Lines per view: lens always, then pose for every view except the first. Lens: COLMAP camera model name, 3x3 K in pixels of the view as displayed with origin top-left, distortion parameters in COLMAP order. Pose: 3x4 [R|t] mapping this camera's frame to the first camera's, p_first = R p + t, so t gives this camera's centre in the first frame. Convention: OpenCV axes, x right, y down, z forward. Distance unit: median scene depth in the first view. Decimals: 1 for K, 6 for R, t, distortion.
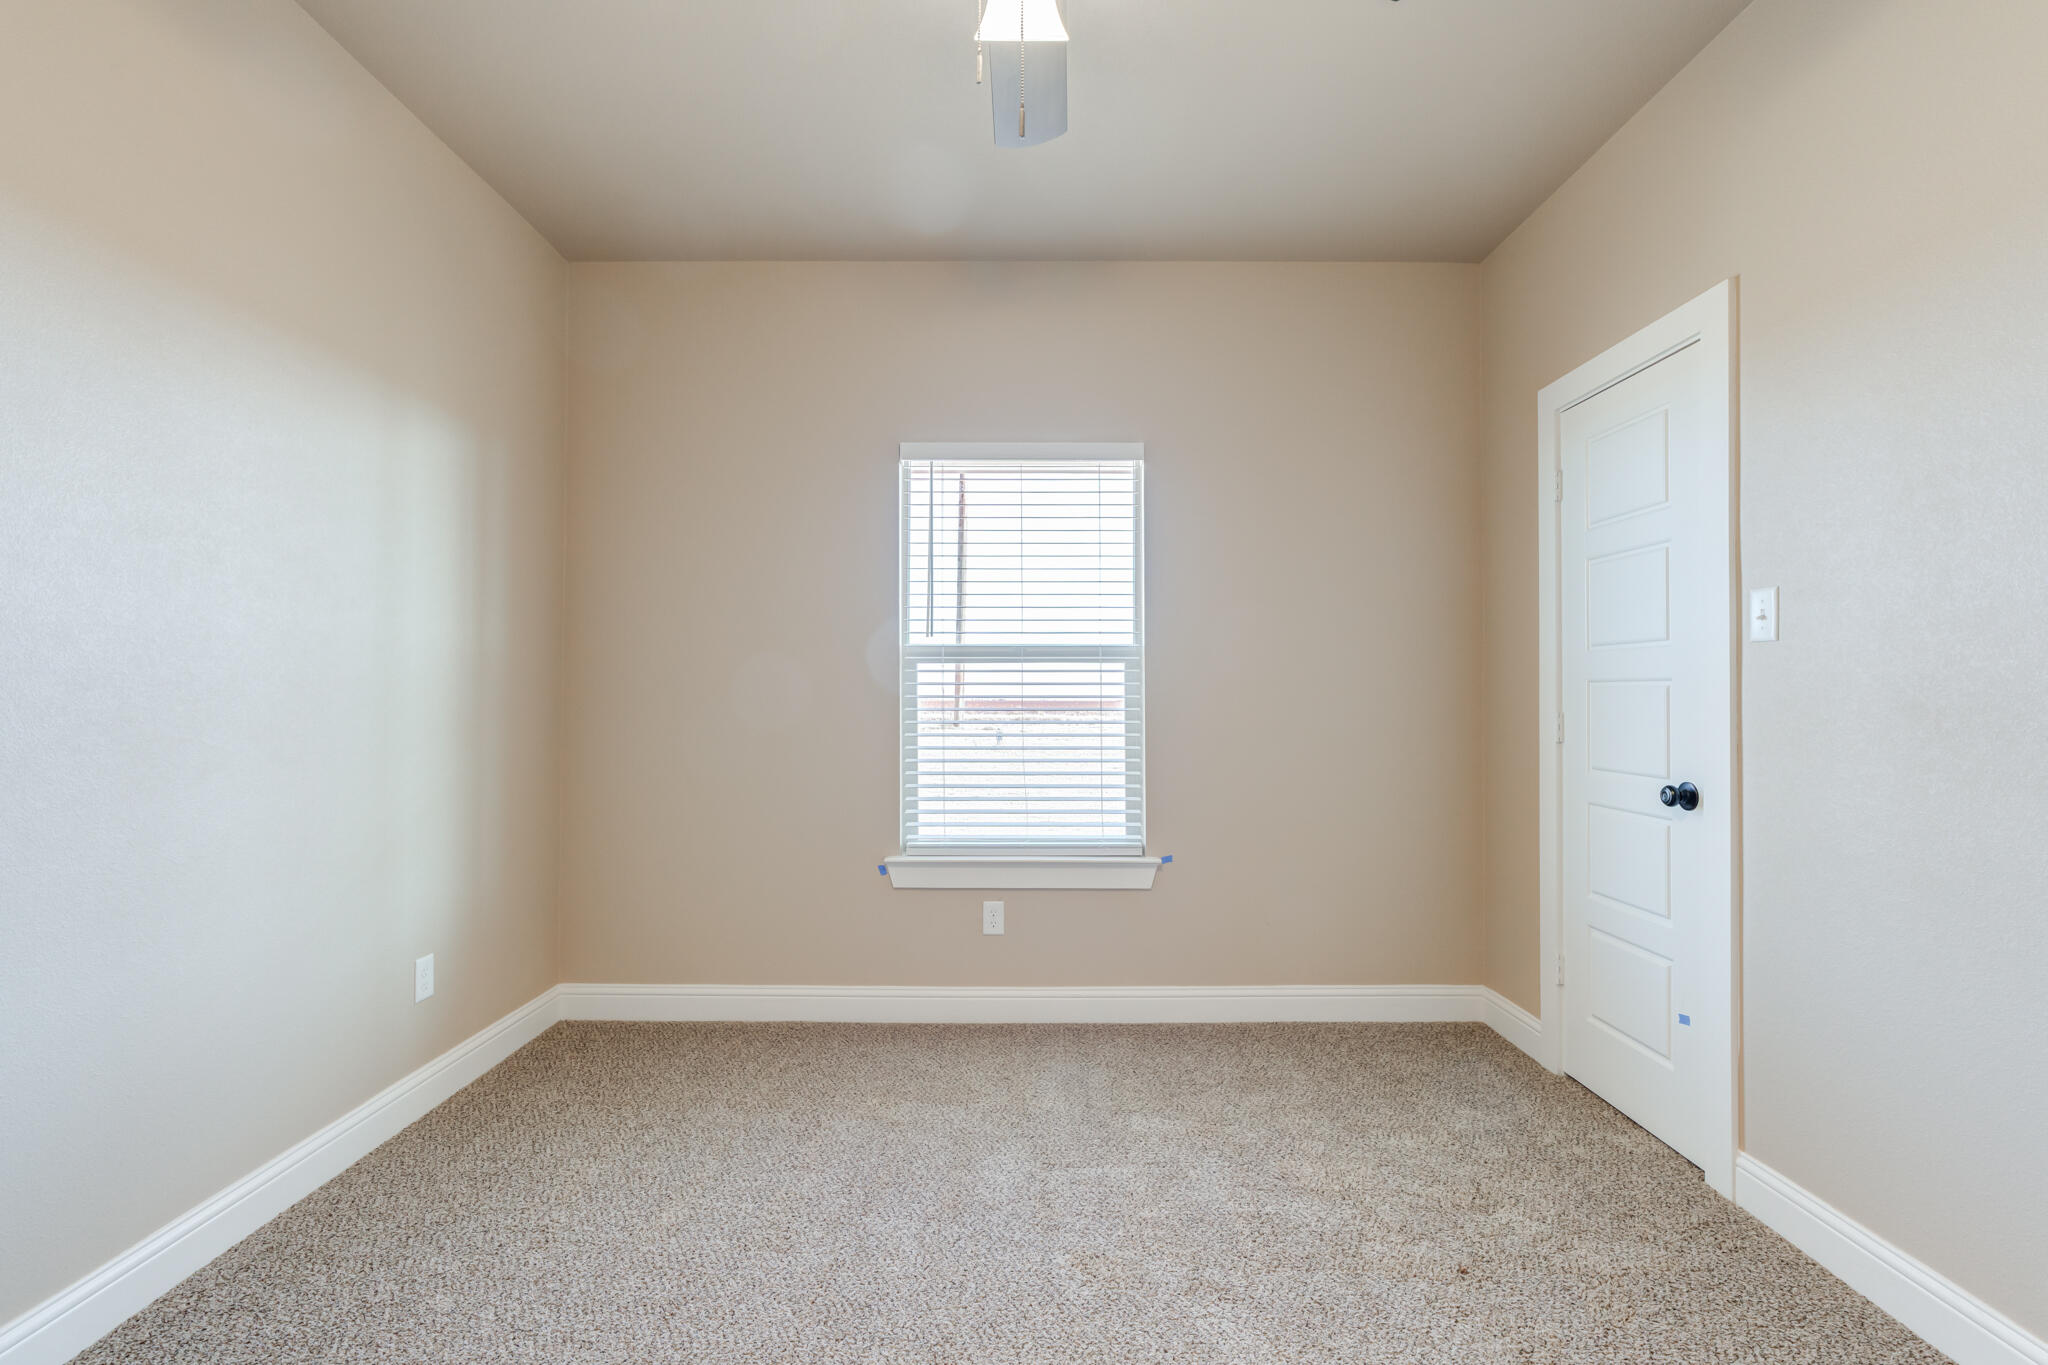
lens RADIAL K [[934.3, 0, 1022.7], [0, 934.3, 675.3], [0, 0, 1]] dist [-0.015116, 0.015184]
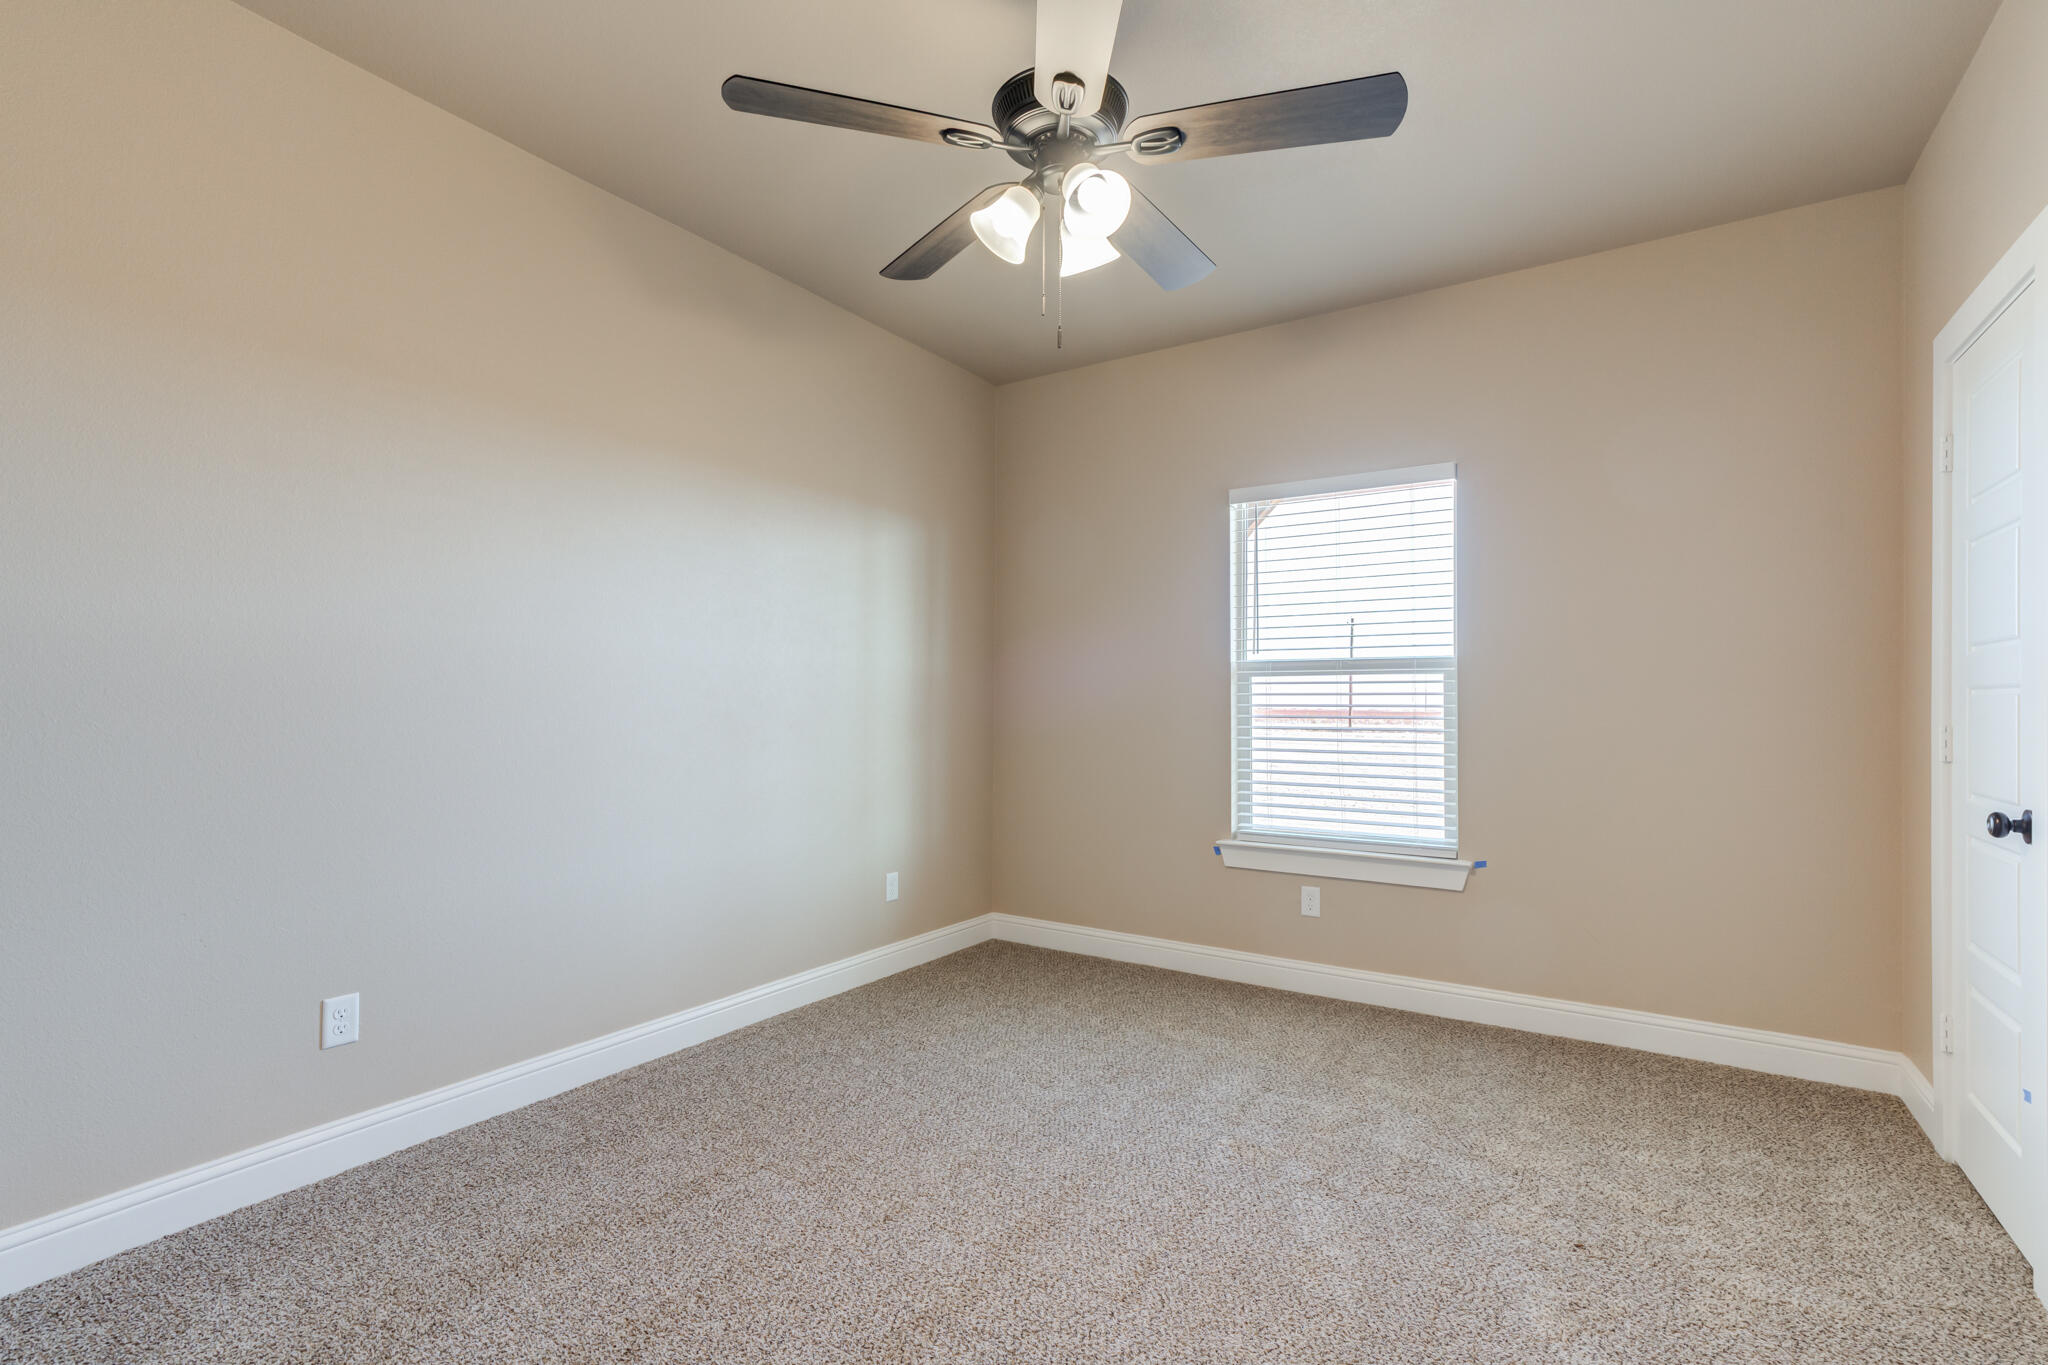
lens RADIAL K [[934.3, 0, 1022.7], [0, 934.3, 675.3], [0, 0, 1]] dist [-0.015116, 0.015184]
pose [[0.836548, -0.015180, -0.547683, 0.301323], [0.009363, 0.999866, -0.013411, -0.001696], [0.547813, 0.006091, 0.836579, -0.136701]]
